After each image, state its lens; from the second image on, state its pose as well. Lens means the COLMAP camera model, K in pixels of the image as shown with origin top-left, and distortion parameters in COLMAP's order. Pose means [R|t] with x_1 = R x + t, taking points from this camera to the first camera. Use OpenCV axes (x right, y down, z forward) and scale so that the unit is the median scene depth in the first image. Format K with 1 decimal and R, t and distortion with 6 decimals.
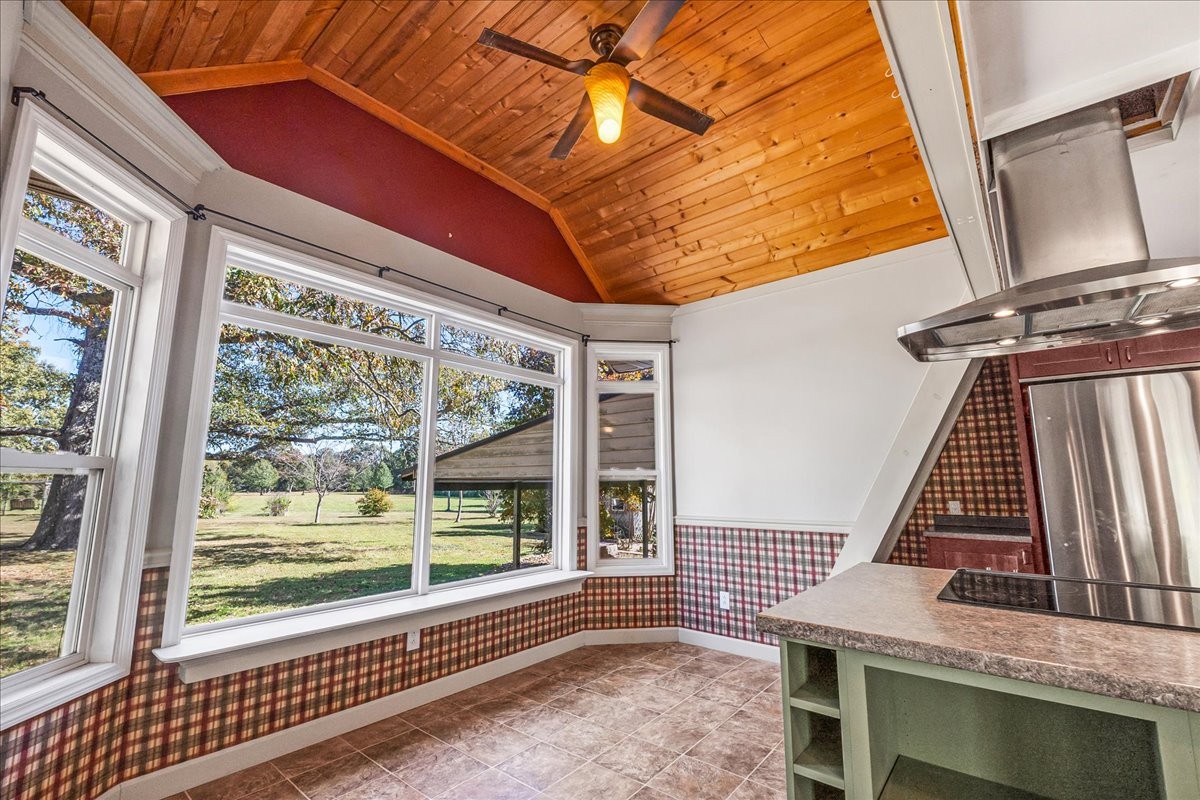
lens RADIAL K [[509.7, 0, 600.0], [0, 509.7, 400.0], [0, 0, 1]] dist [-0.003298, -0.000033]
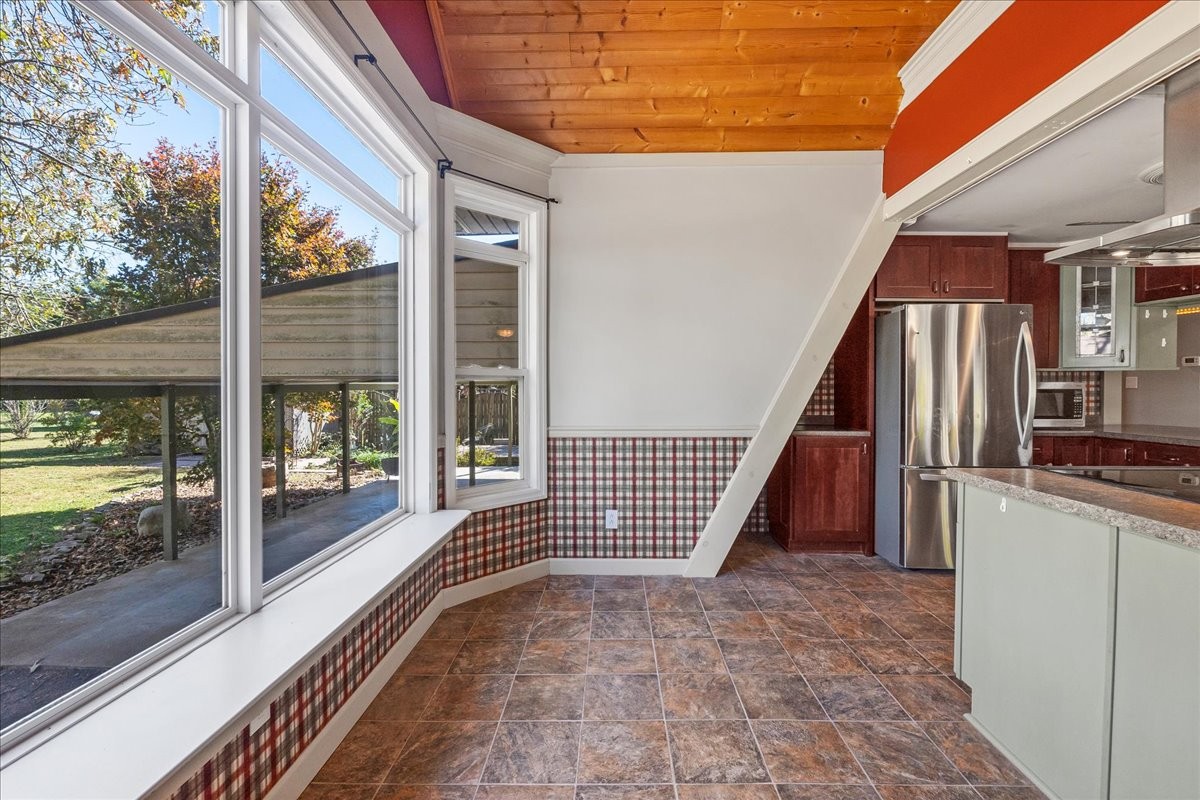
lens RADIAL K [[517.2, 0, 611.0], [0, 517.2, 391.4], [0, 0, 1]] dist [-0.003066, -0.000321]
pose [[0.782880, -0.002860, 0.622167, -0.304983], [-0.101588, 0.985982, 0.132363, 0.060627], [-0.613823, -0.166829, 0.771614, 0.353898]]
